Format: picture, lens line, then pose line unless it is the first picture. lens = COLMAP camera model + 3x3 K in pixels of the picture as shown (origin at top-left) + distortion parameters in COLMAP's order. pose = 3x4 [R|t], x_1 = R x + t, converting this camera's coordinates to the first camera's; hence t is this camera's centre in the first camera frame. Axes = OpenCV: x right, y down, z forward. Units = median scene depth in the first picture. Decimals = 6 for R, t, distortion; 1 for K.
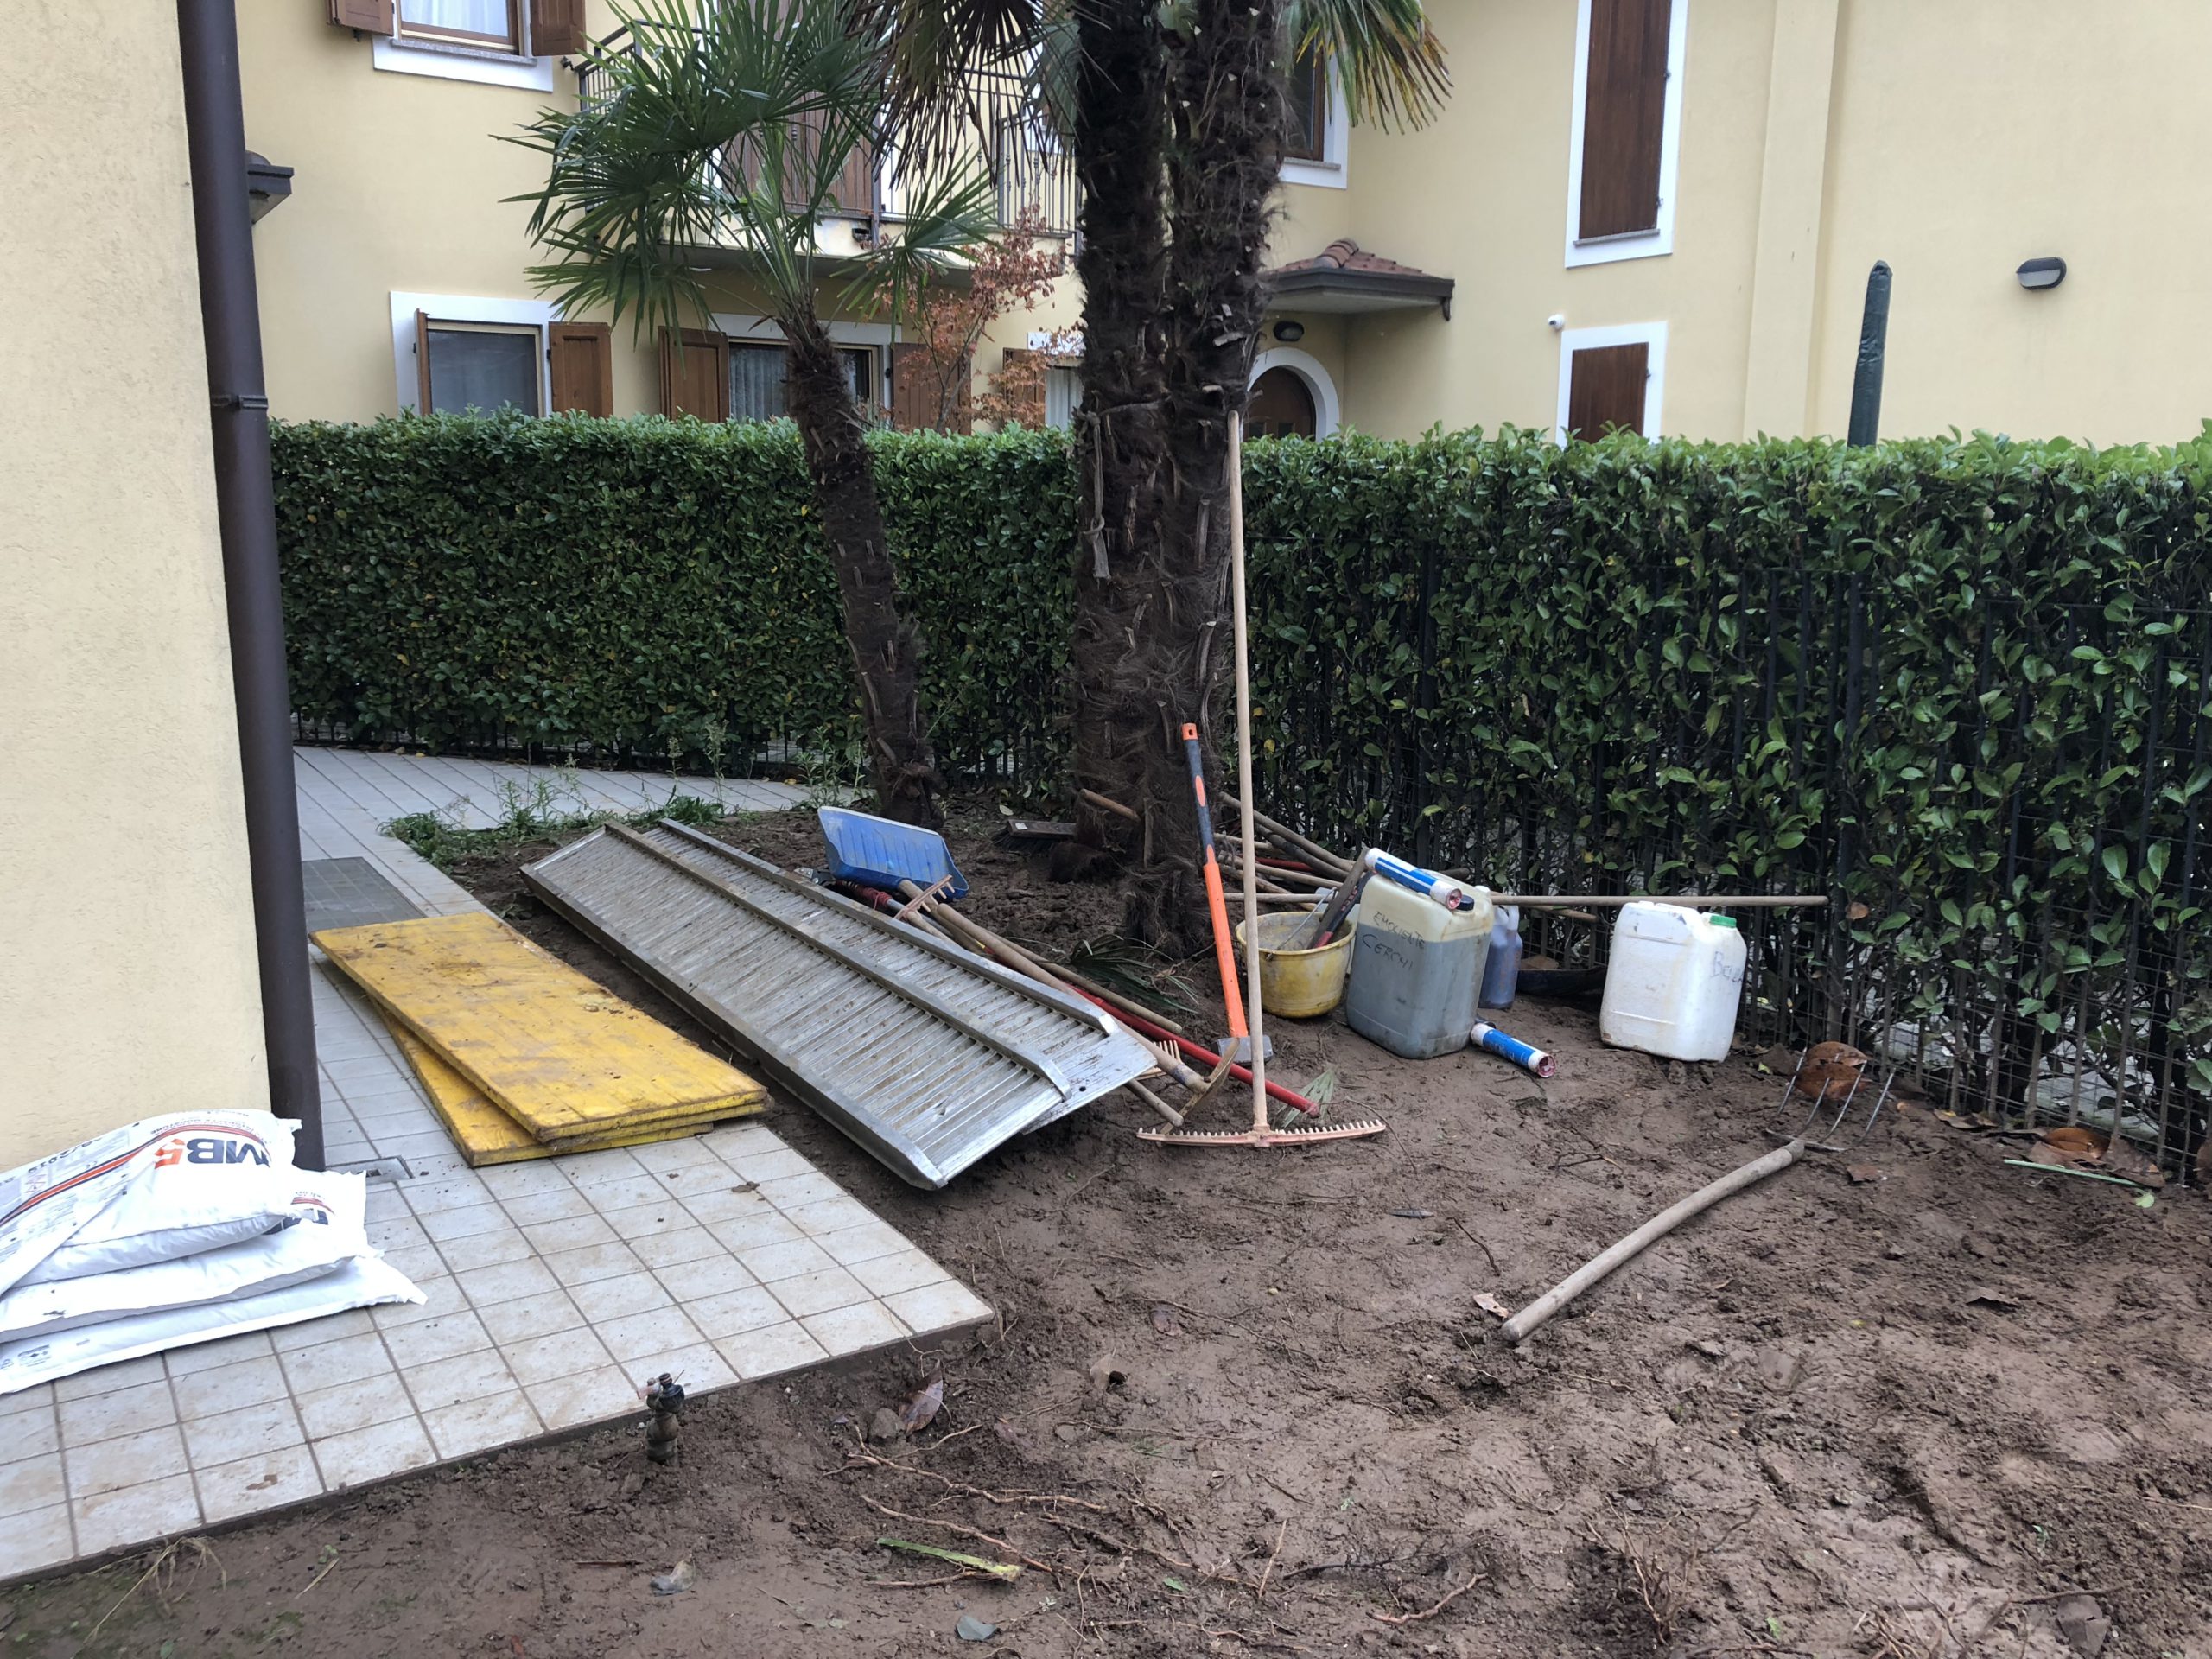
lens RADIAL K [[1795.0, 0, 1095.2], [0, 1795.0, 832.1], [0, 0, 1]] dist [0.023613, 0.000609]
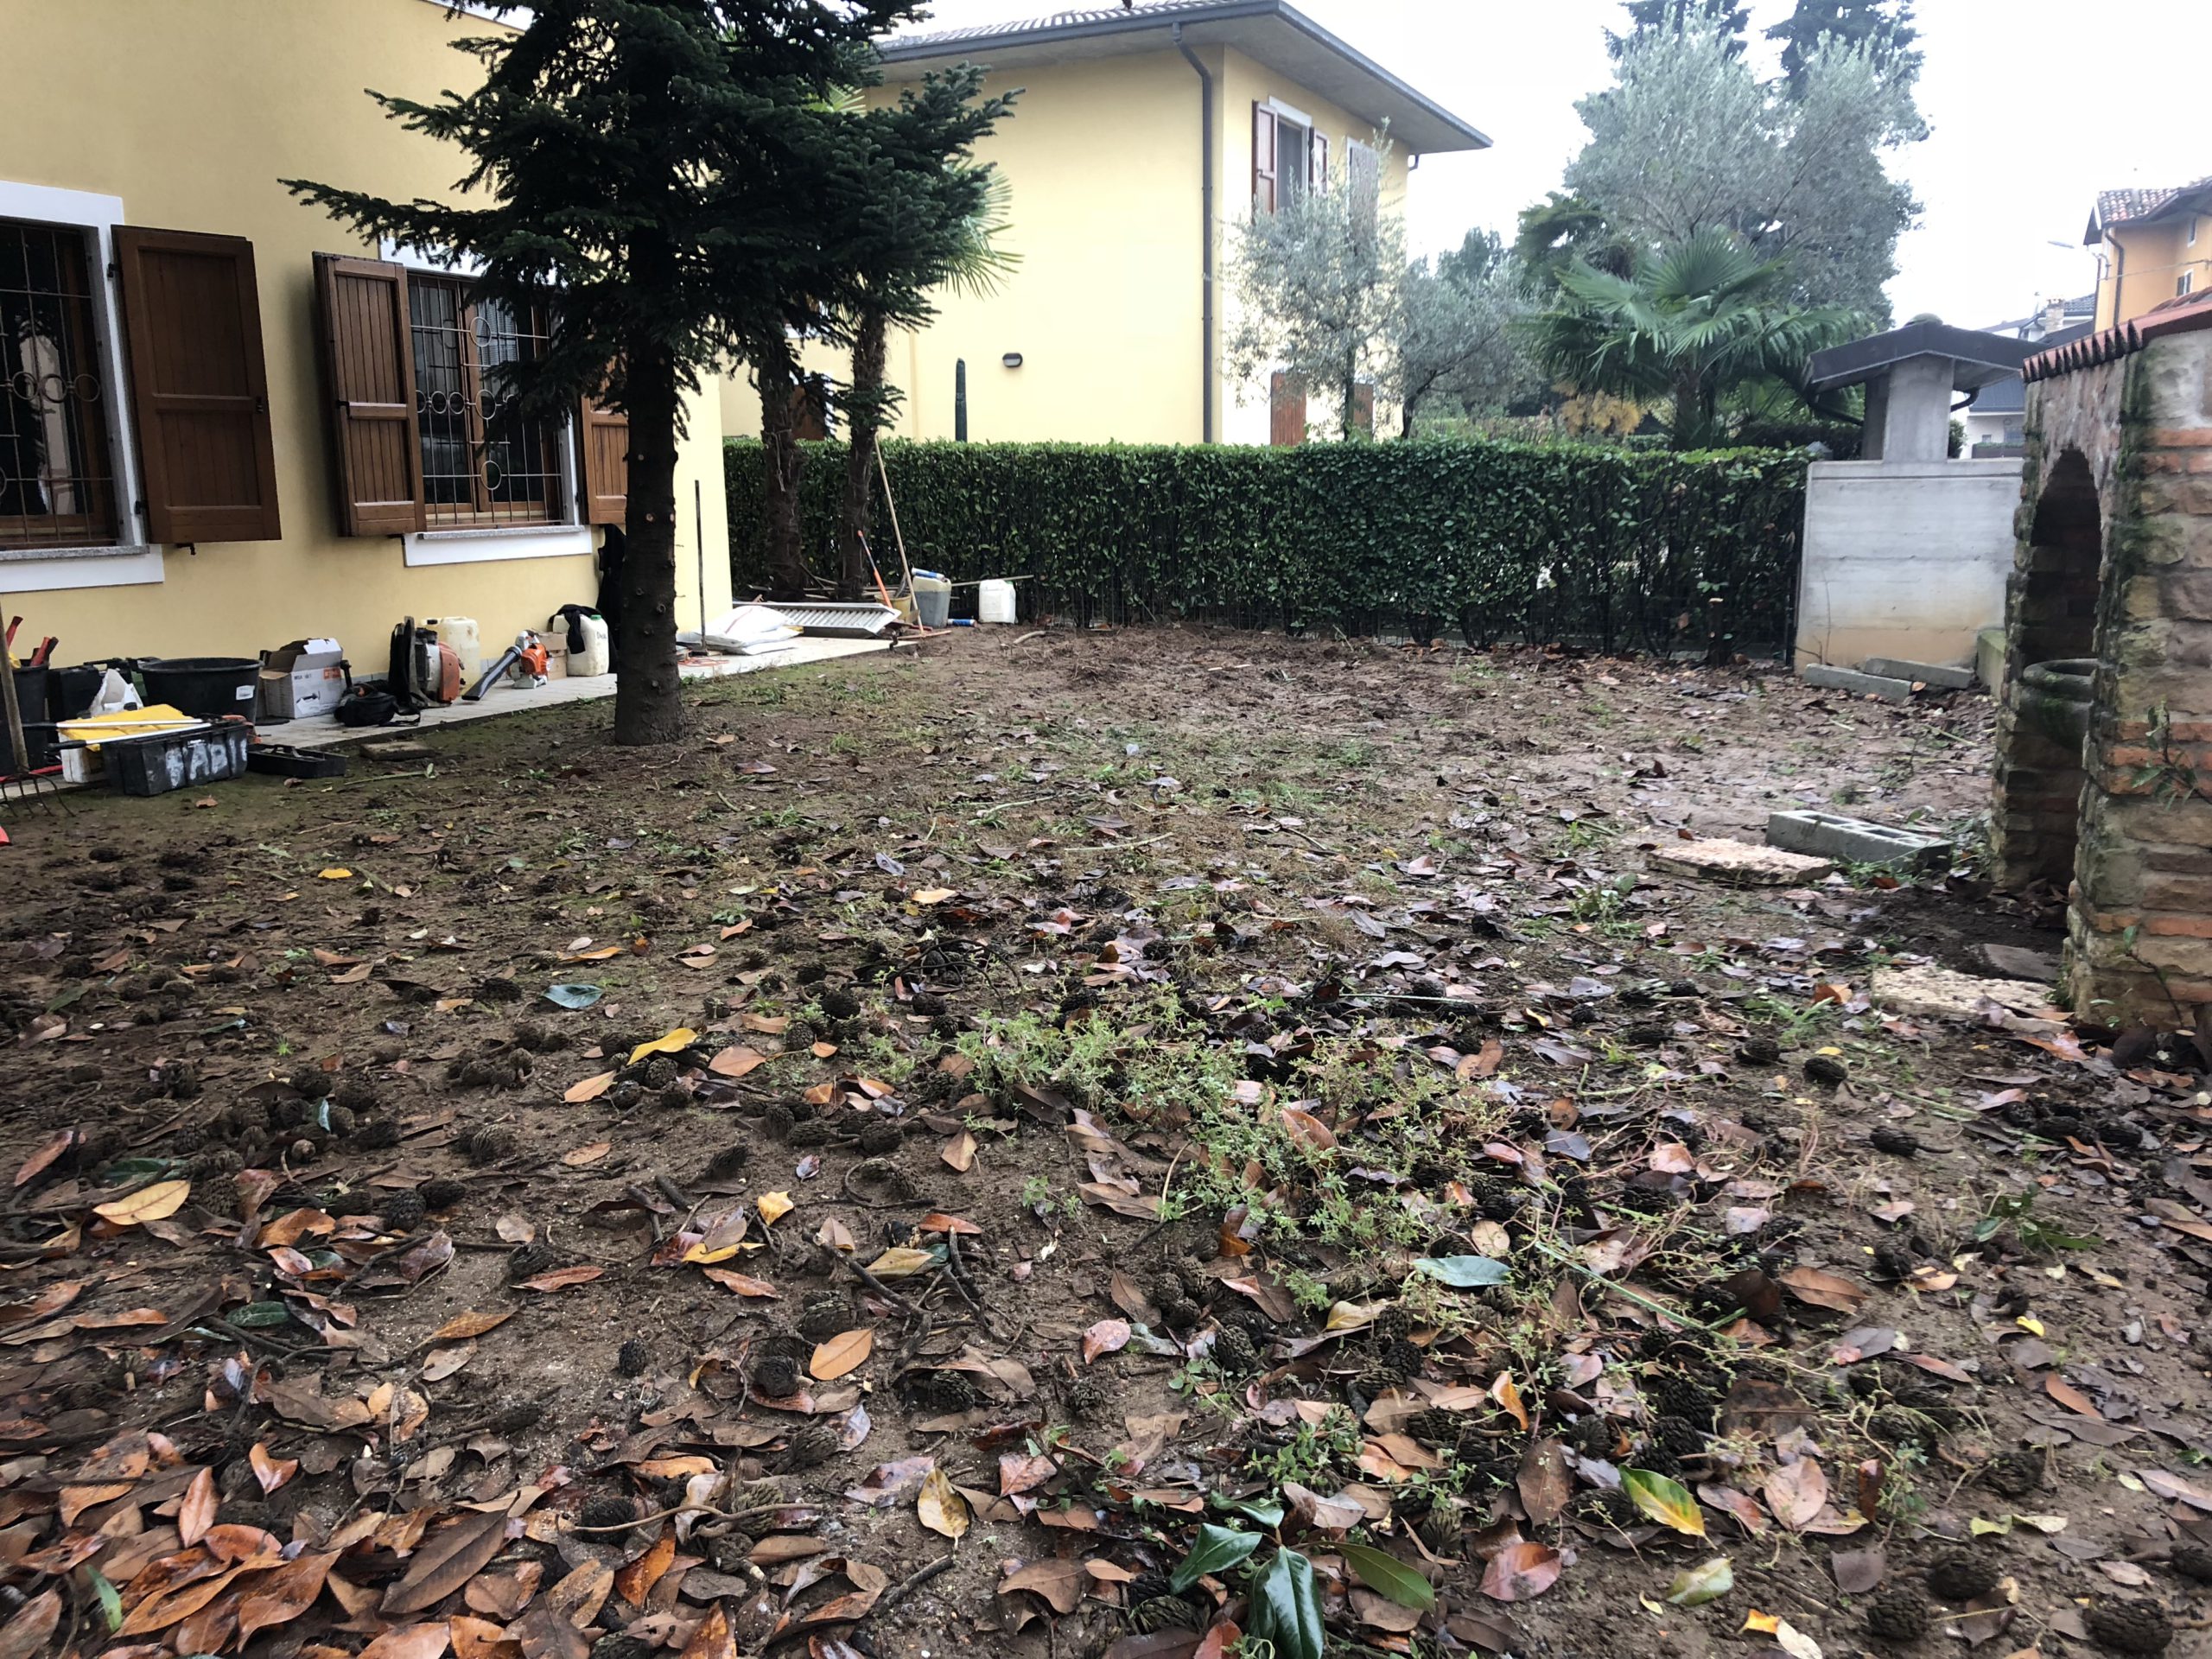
lens RADIAL K [[1795.0, 0, 1095.2], [0, 1795.0, 832.1], [0, 0, 1]] dist [0.023613, 0.000609]
pose [[0.847765, -0.110735, 0.518684, -1.291513], [0.111590, 0.993311, 0.029675, 0.423080], [-0.518501, 0.032722, 0.854451, -1.921186]]
